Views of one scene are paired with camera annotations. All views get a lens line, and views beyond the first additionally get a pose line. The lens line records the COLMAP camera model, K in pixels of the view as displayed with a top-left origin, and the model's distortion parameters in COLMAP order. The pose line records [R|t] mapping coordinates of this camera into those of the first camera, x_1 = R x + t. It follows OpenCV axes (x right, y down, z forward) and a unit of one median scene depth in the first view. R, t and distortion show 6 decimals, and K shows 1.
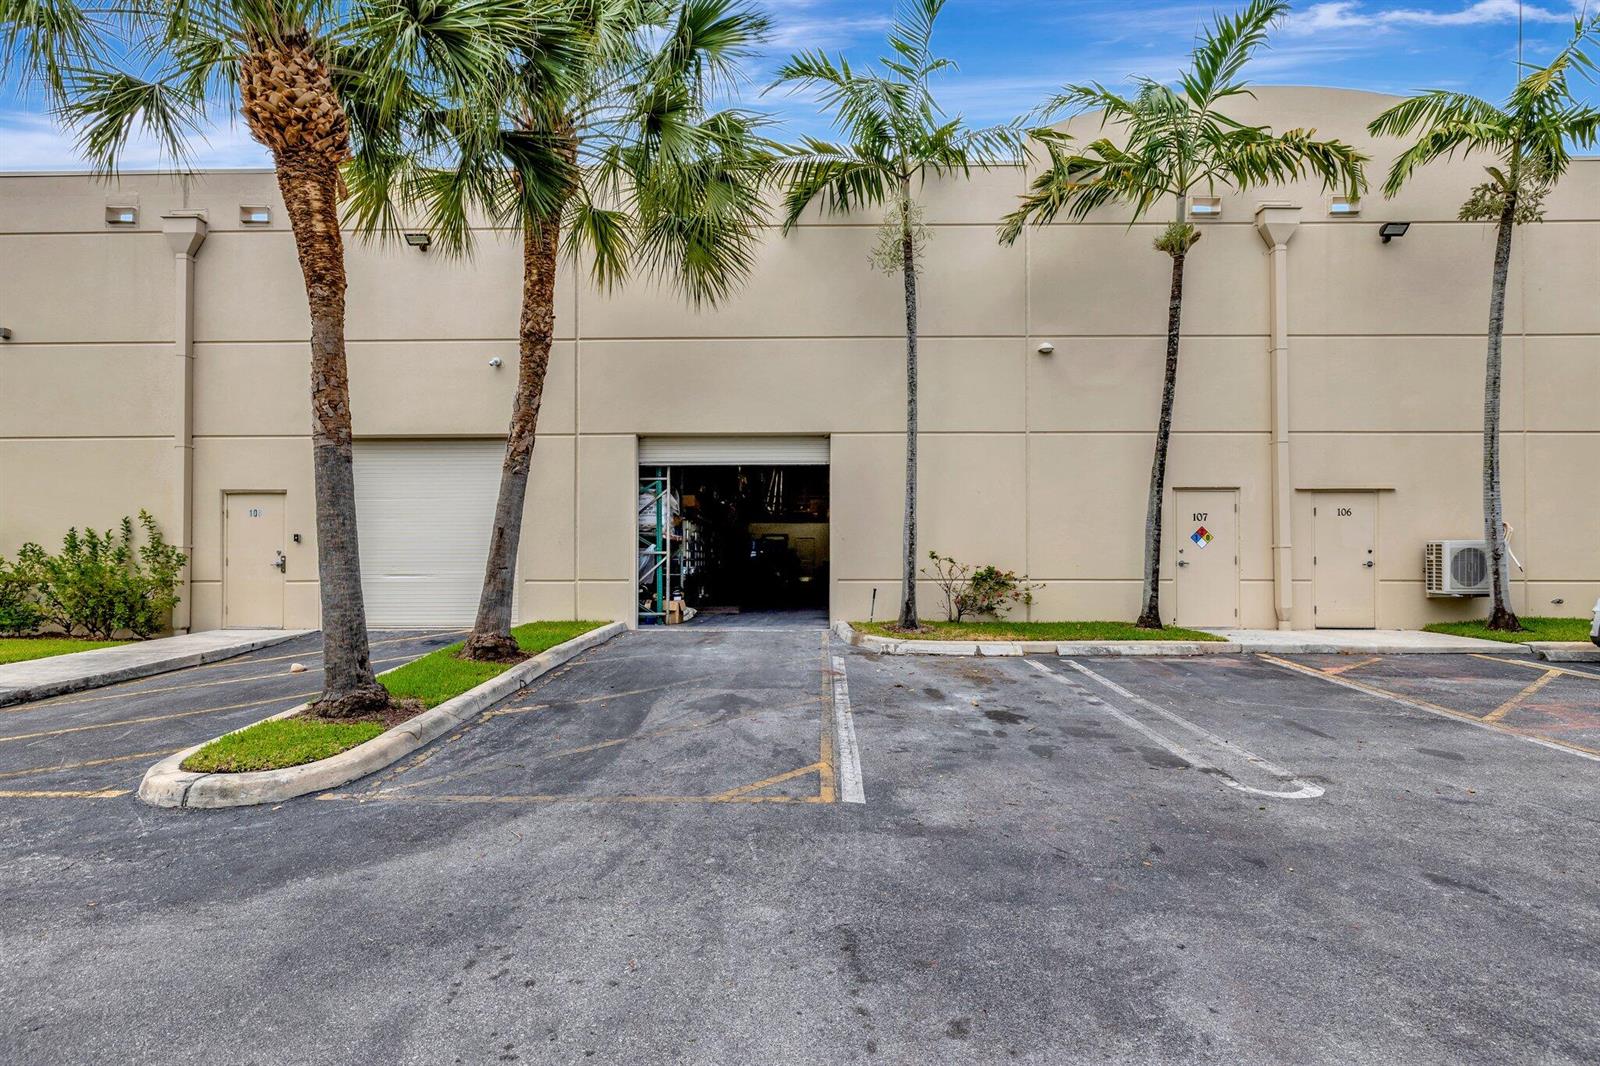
lens RADIAL K [[772.8, 0, 803.4], [0, 772.8, 547.4], [0, 0, 1]] dist [0.000520, -0.000308]
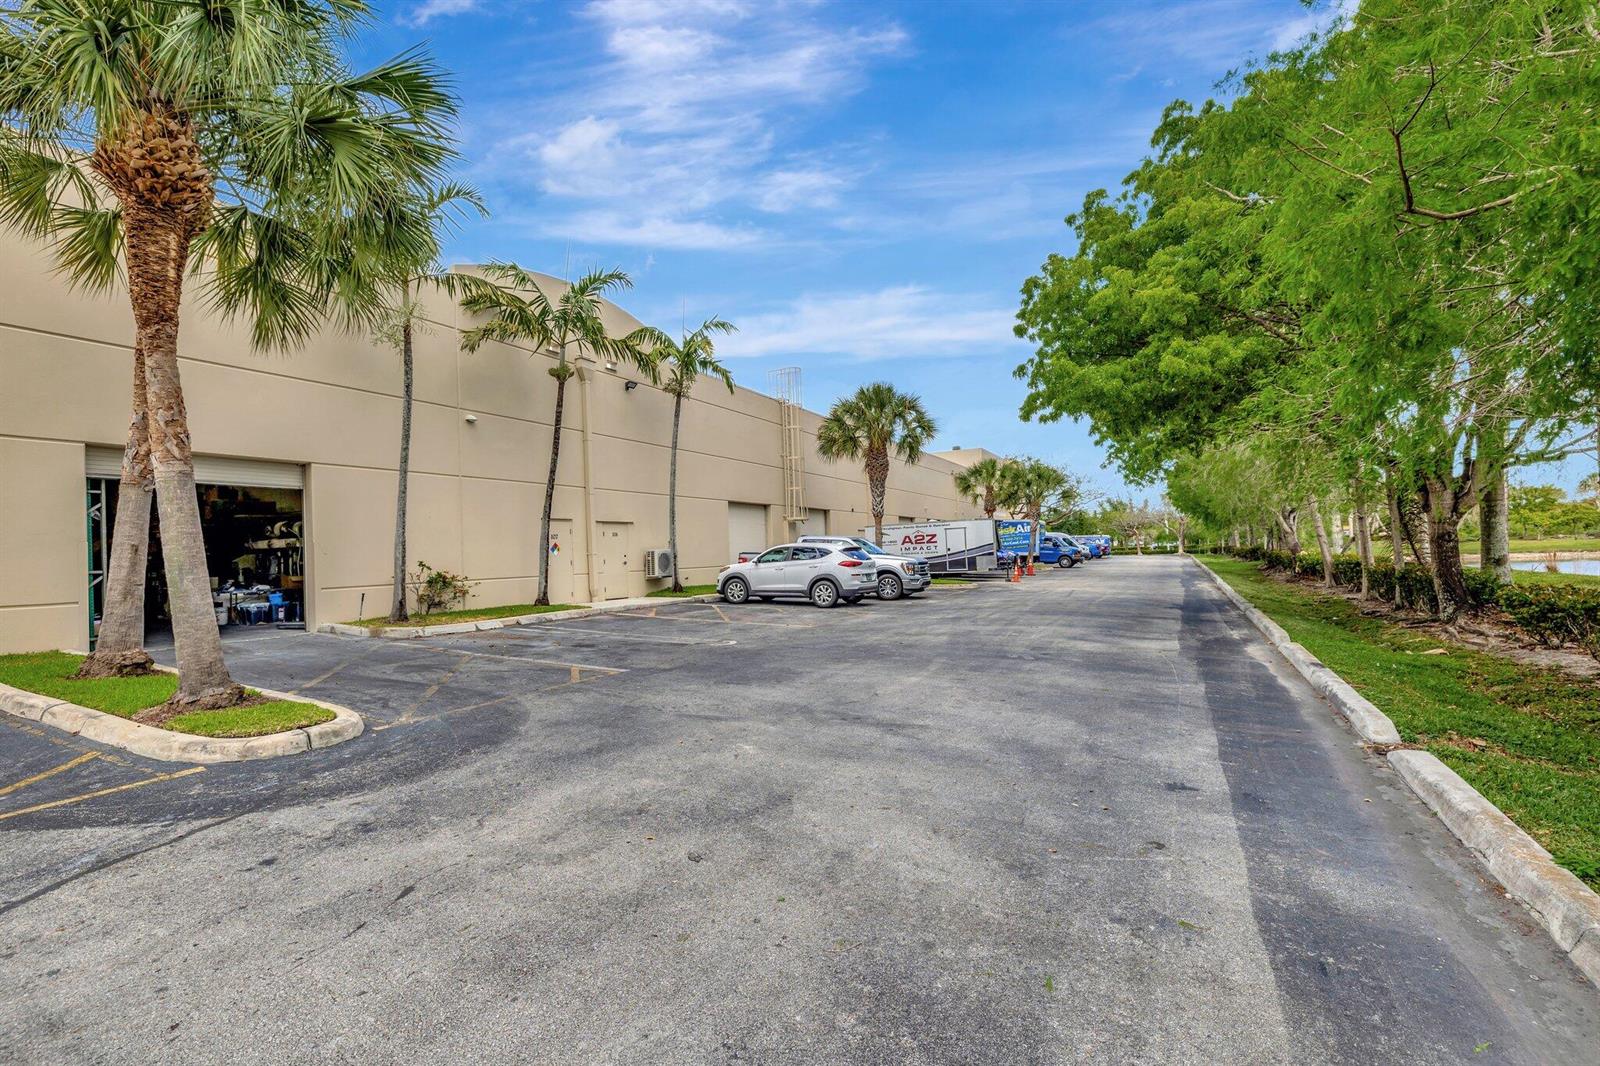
lens RADIAL K [[692.4, 0, 791.7], [0, 692.4, 538.6], [0, 0, 1]] dist [-0.001783, -0.000010]
pose [[0.463116, 0.002922, 0.886293, -0.593521], [0.026948, 0.999486, -0.017376, 0.003990], [-0.885888, 0.031931, 0.462799, -0.127386]]
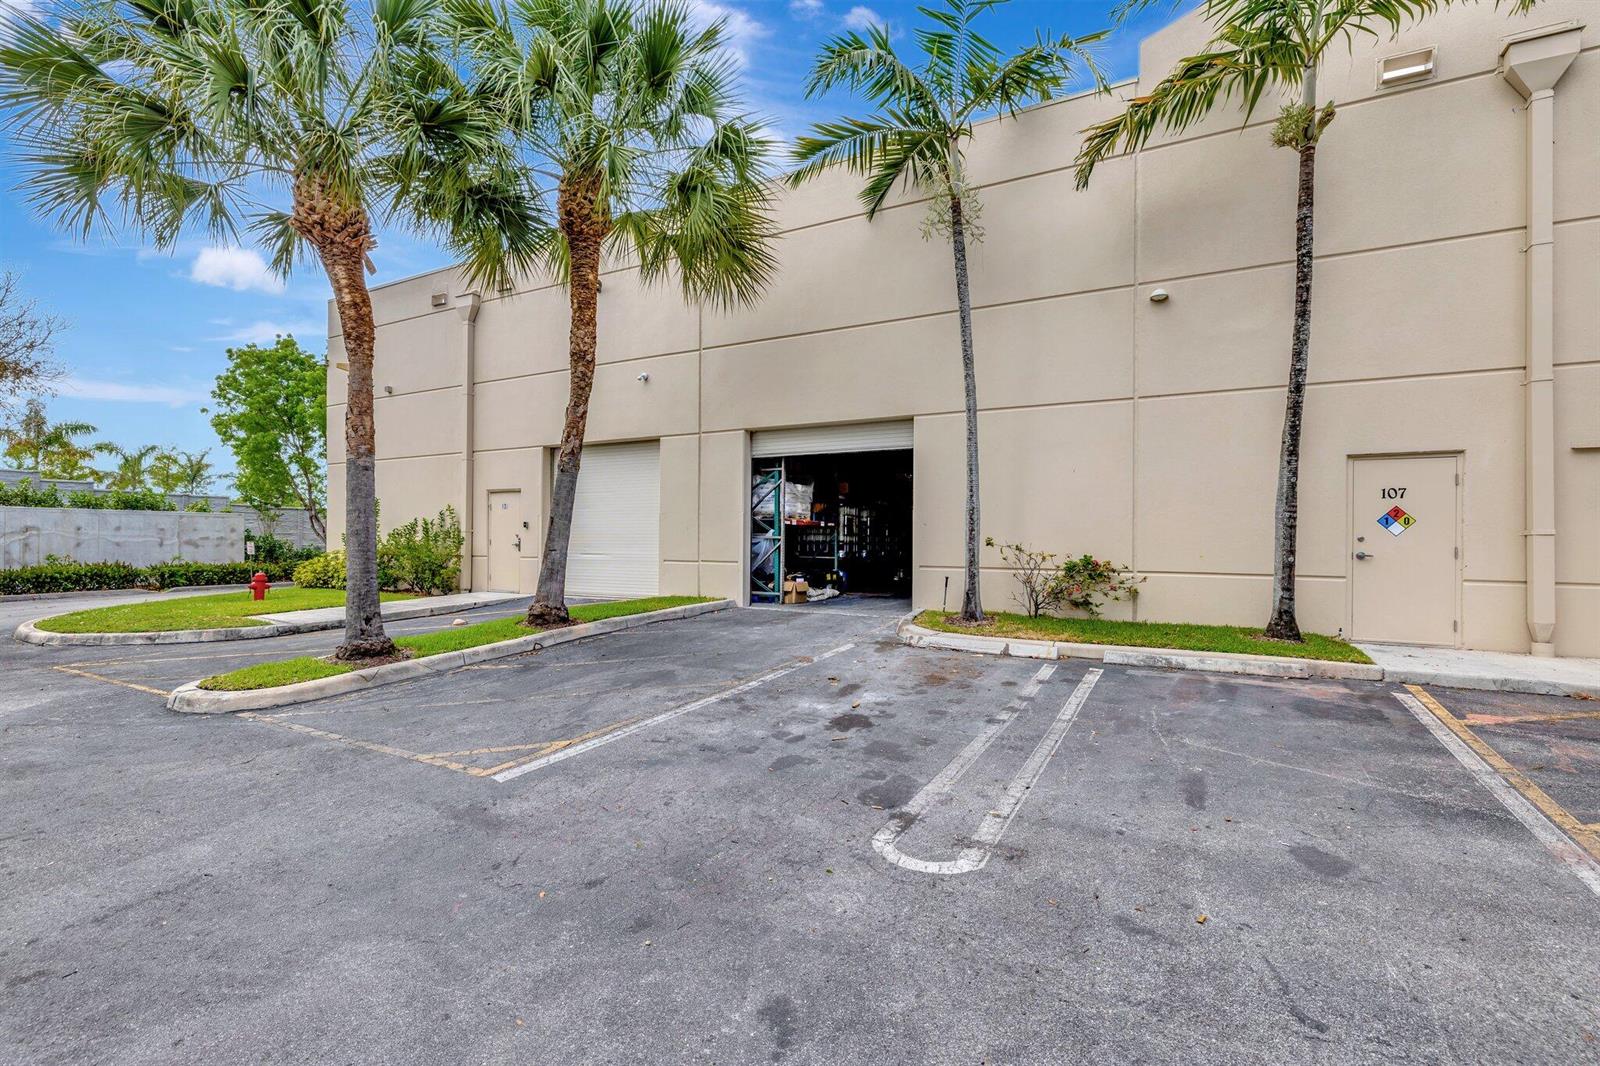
lens RADIAL K [[724.5, 0, 806.4], [0, 724.5, 538.3], [0, 0, 1]] dist [-0.001435, 0.000336]
pose [[0.882982, 0.006363, -0.469364, 0.372180], [-0.000723, 0.999925, 0.012196, -0.004686], [0.469406, -0.010429, 0.882921, 0.136986]]
